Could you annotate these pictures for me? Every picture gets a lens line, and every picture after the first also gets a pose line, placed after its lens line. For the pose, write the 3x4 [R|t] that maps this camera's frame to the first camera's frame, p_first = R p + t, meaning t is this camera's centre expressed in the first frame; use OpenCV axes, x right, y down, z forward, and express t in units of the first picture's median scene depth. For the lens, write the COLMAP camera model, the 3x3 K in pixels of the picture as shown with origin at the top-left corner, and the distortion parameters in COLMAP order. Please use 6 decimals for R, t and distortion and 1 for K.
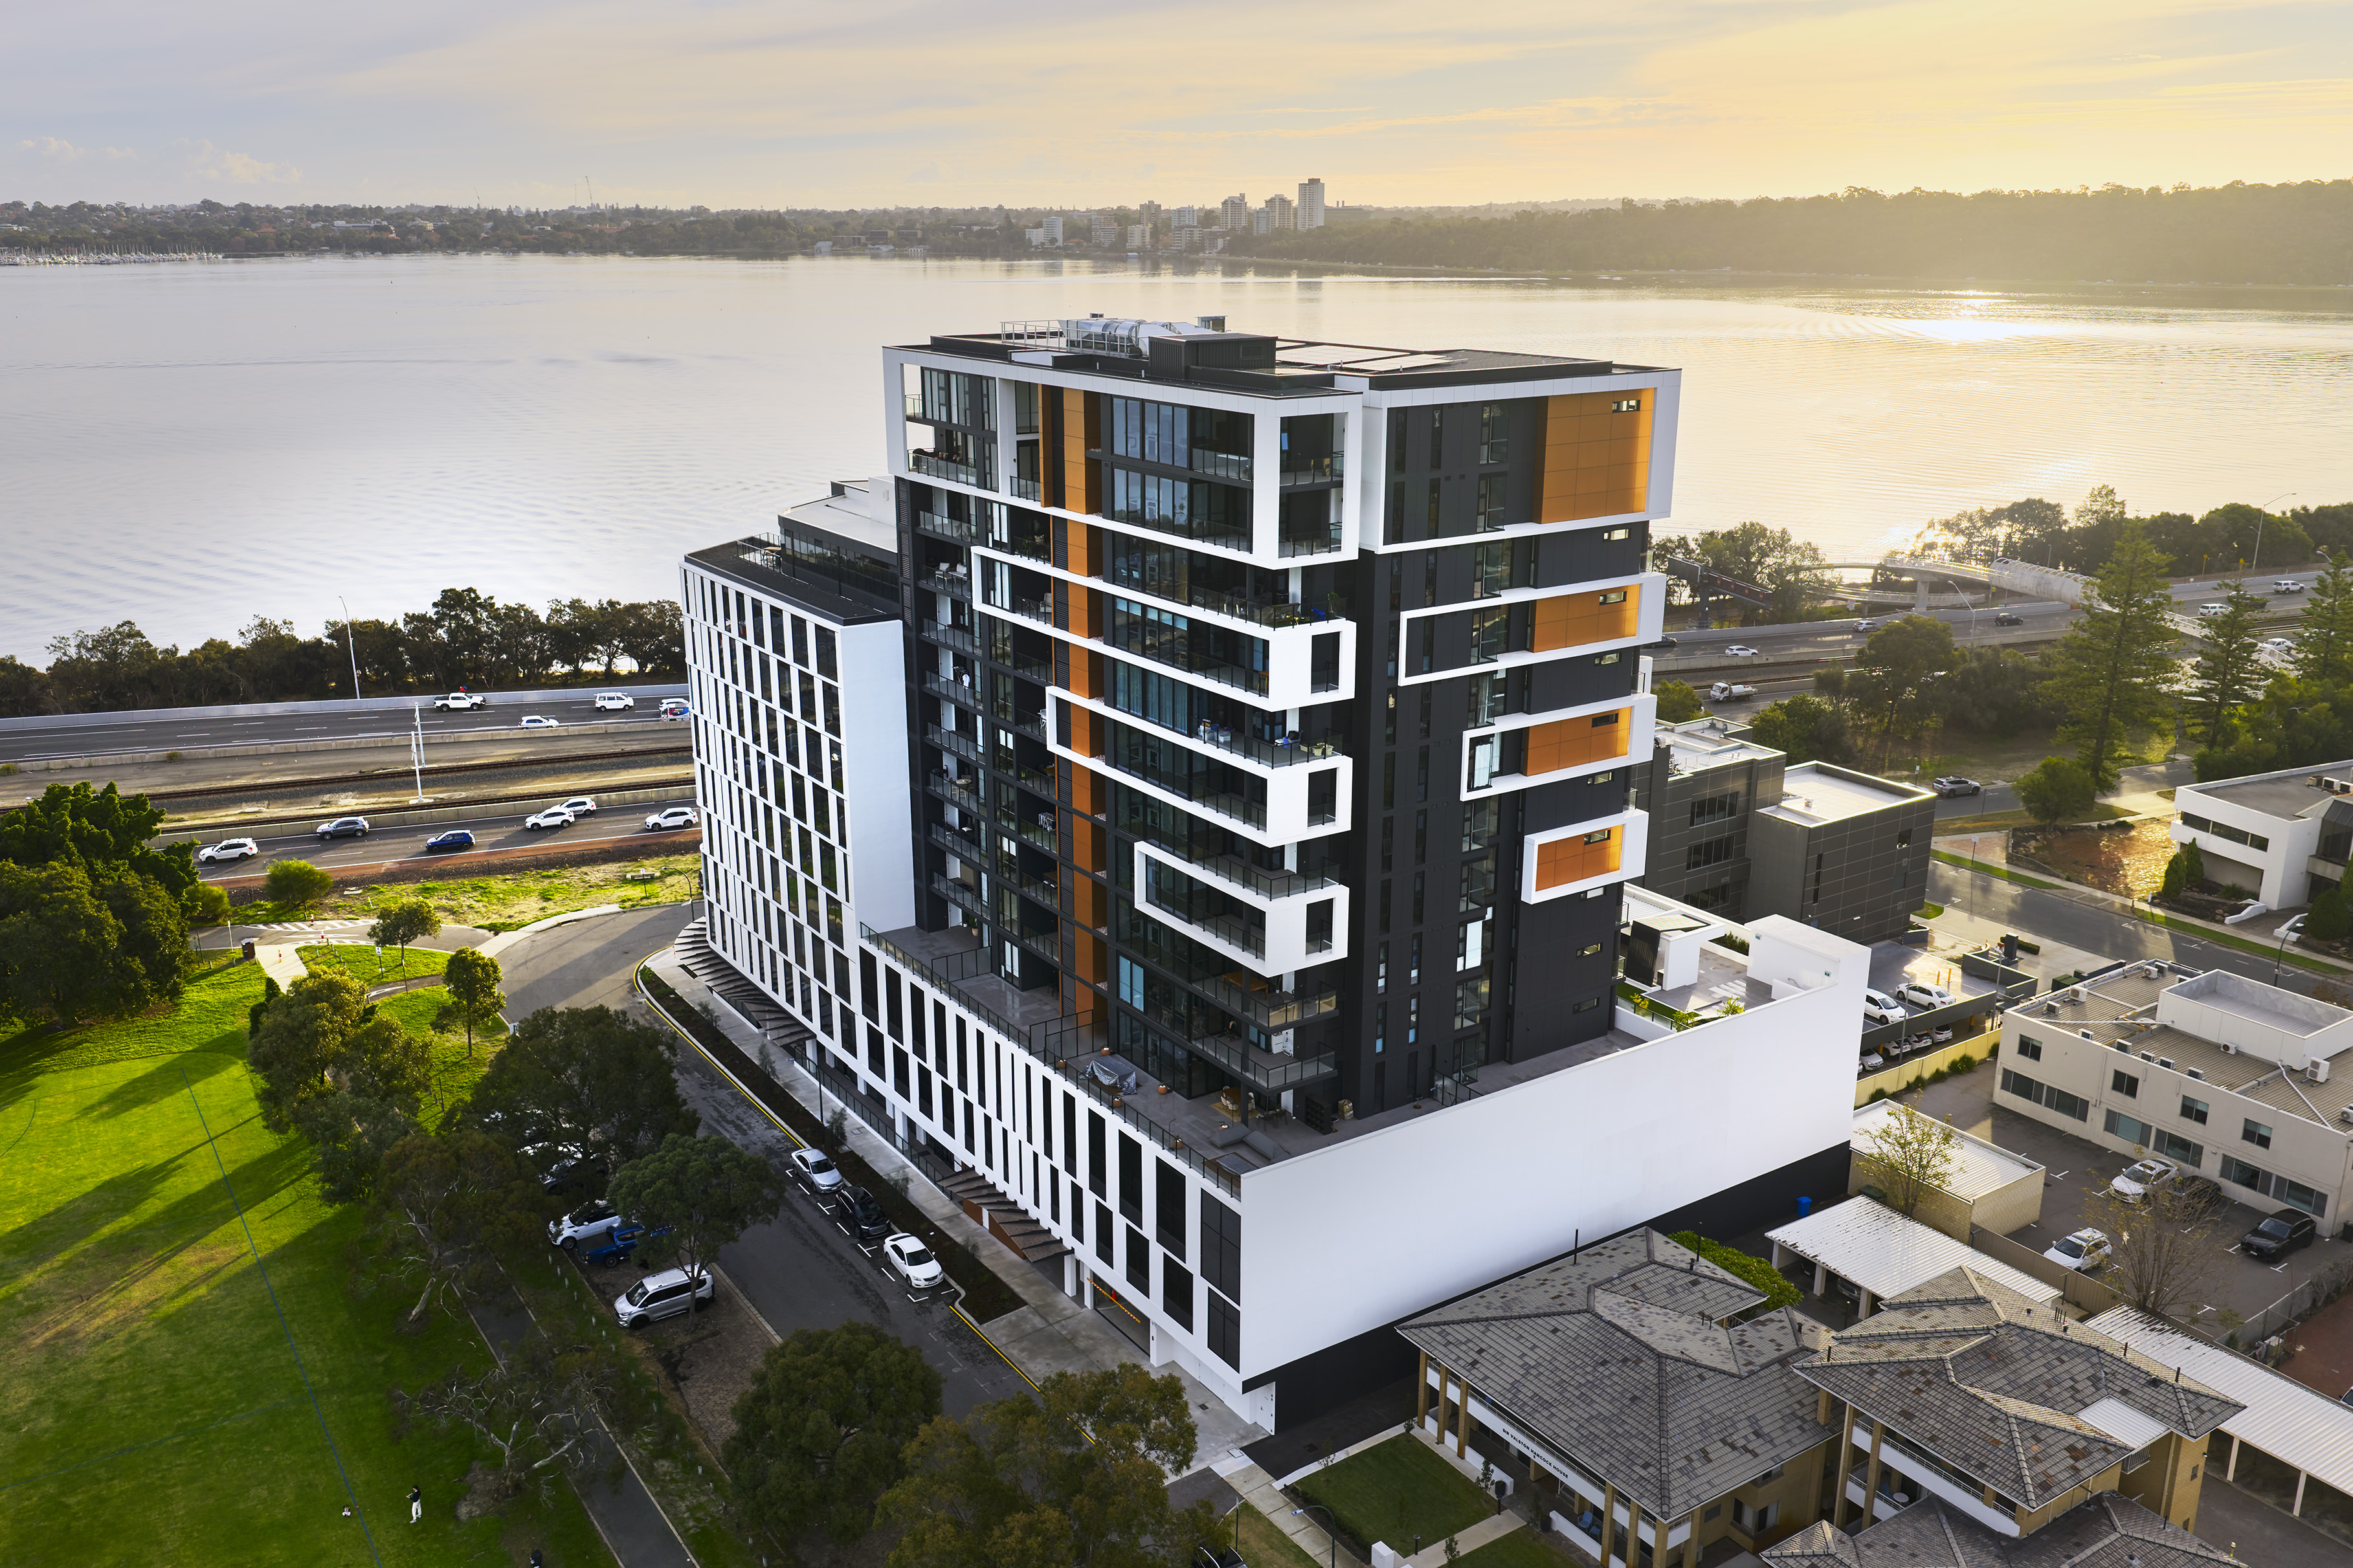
lens RADIAL K [[1949.7, 0, 1175.0], [0, 1949.7, 746.0], [0, 0, 1]] dist [0.006384, -0.001863]
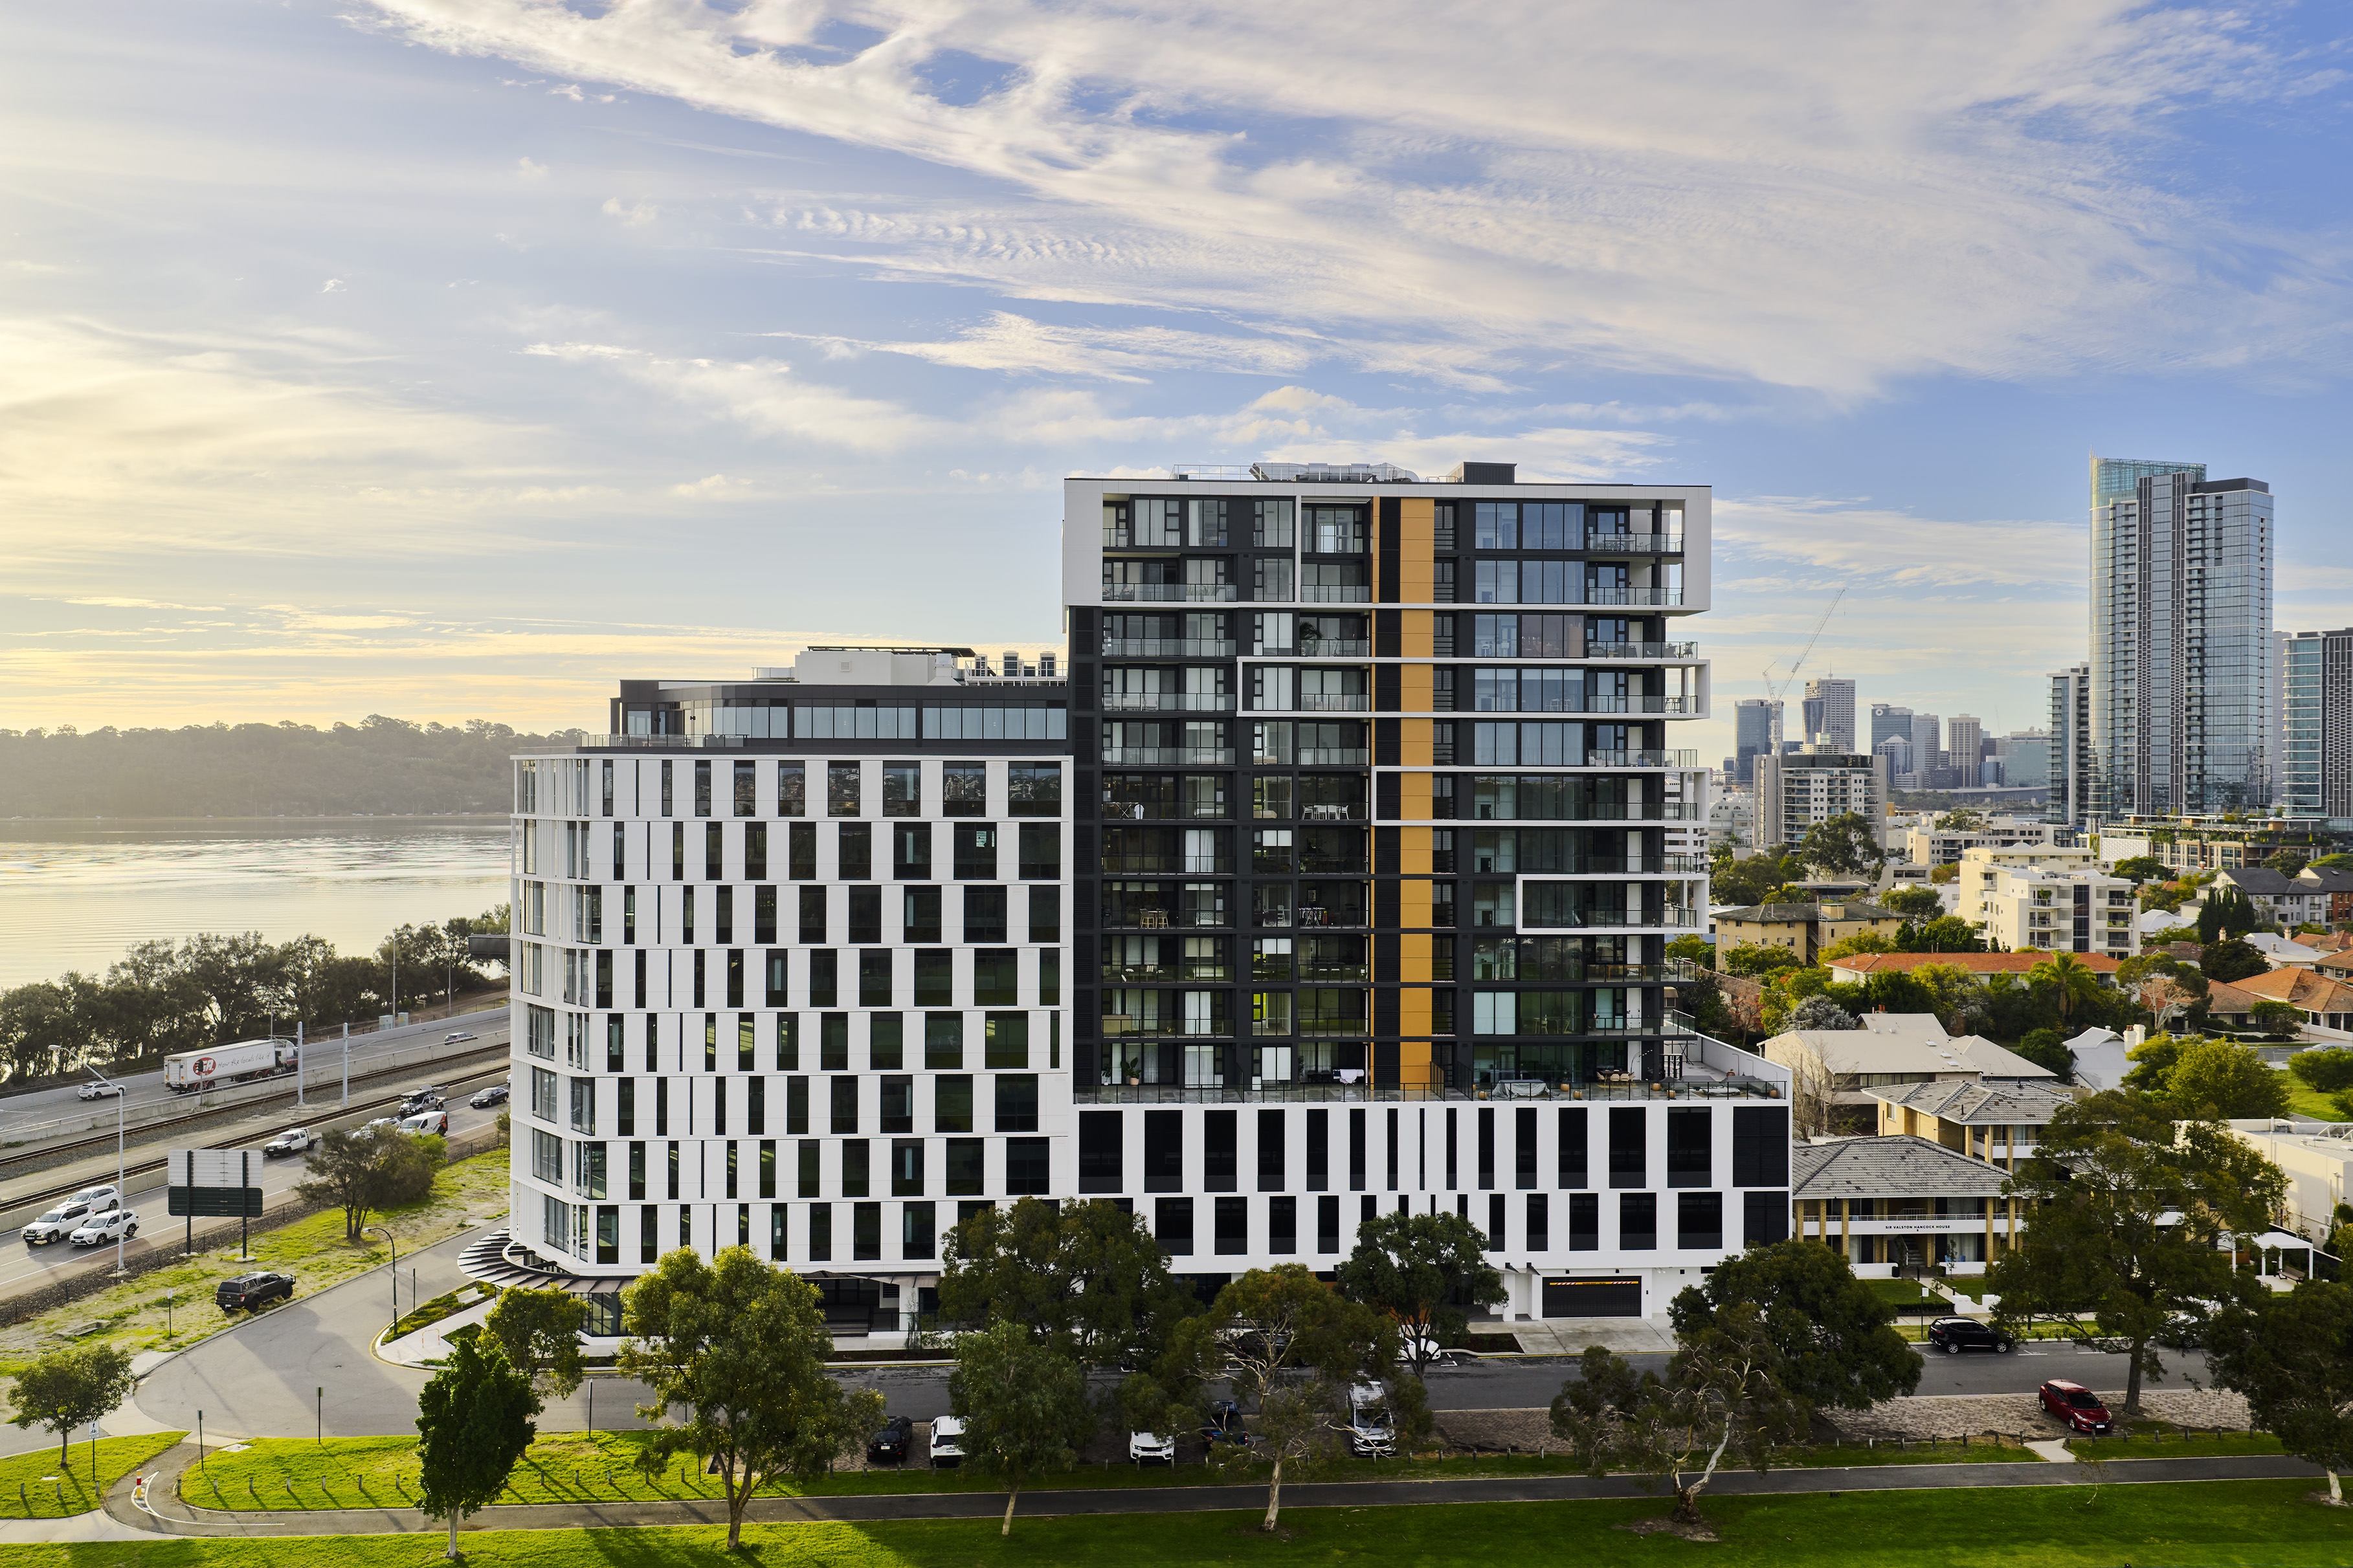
lens RADIAL K [[1949.7, 0, 1175.0], [0, 1949.7, 746.0], [0, 0, 1]] dist [0.006384, -0.001863]
pose [[0.486464, 0.025122, 0.873339, -1.029853], [0.227220, 0.961554, -0.154225, 0.098349], [-0.843637, 0.273466, 0.462053, 0.552503]]
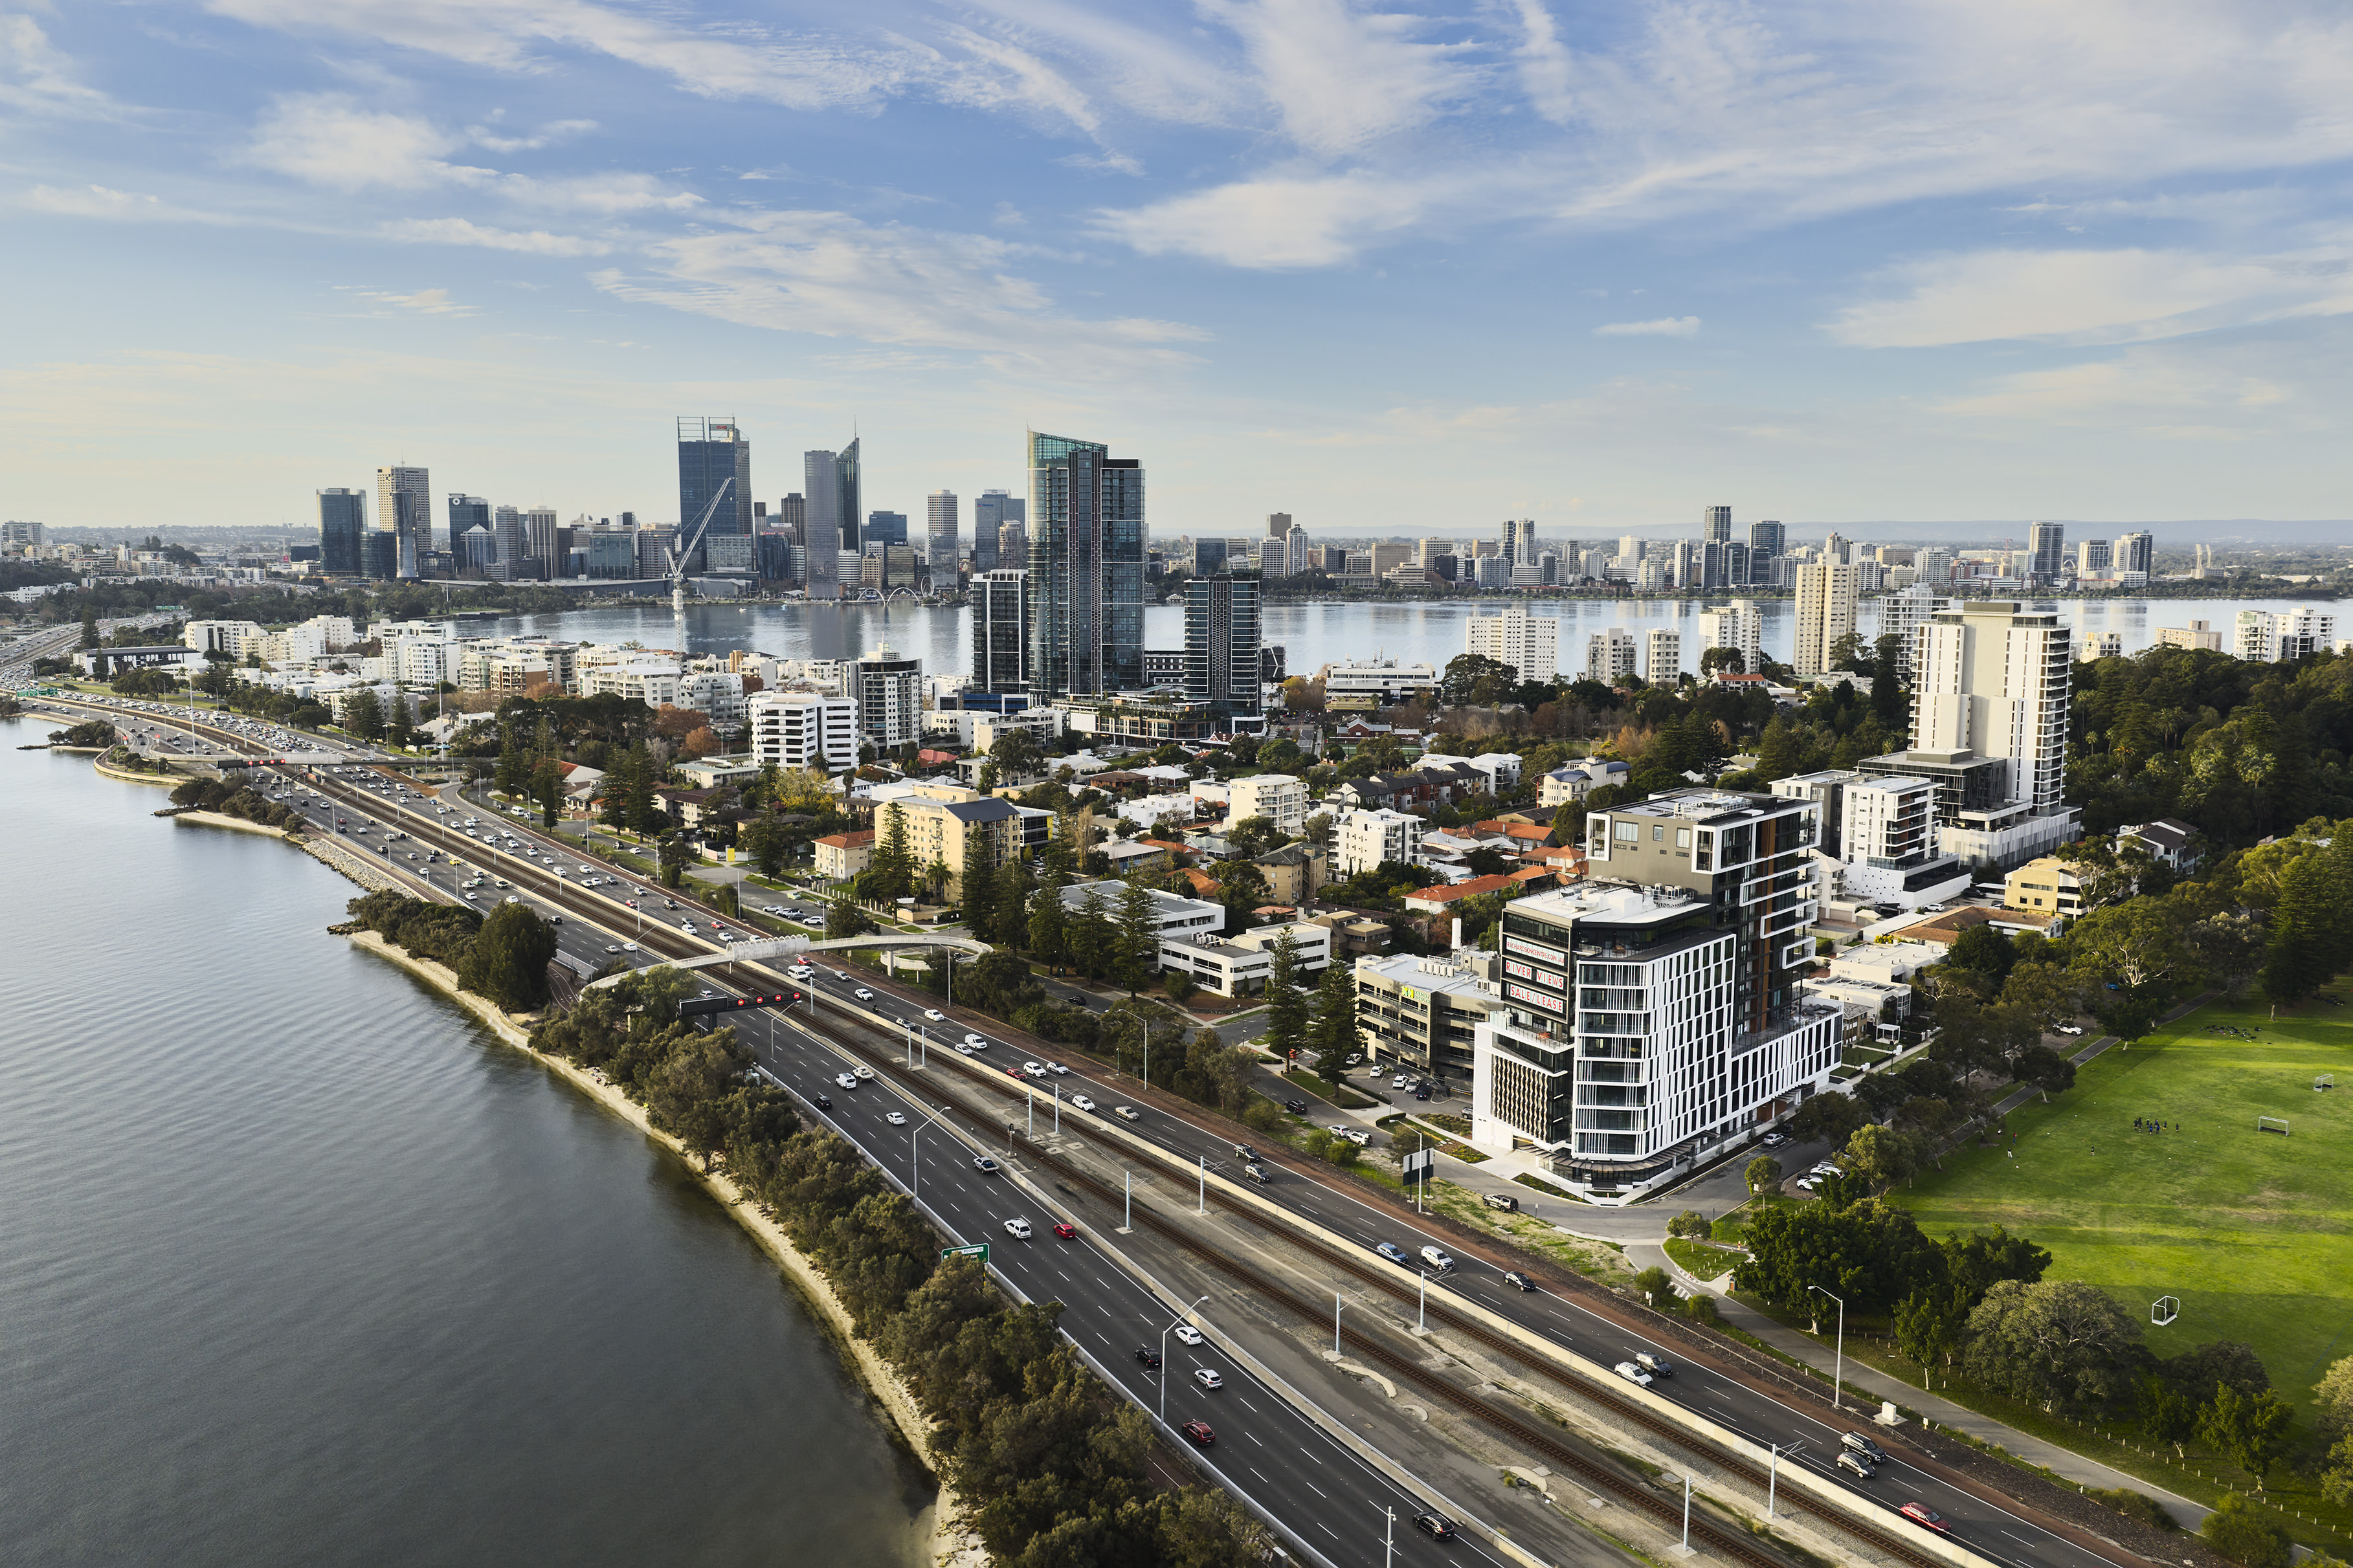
lens RADIAL K [[1883.0, 0, 1178.8], [0, 1883.0, 743.5], [0, 0, 1]] dist [-0.005519, -0.003679]
pose [[-0.238306, -0.091010, 0.966916, -2.434066], [0.258925, 0.953611, 0.153573, -0.875168], [-0.936039, 0.286956, -0.203686, 2.172445]]
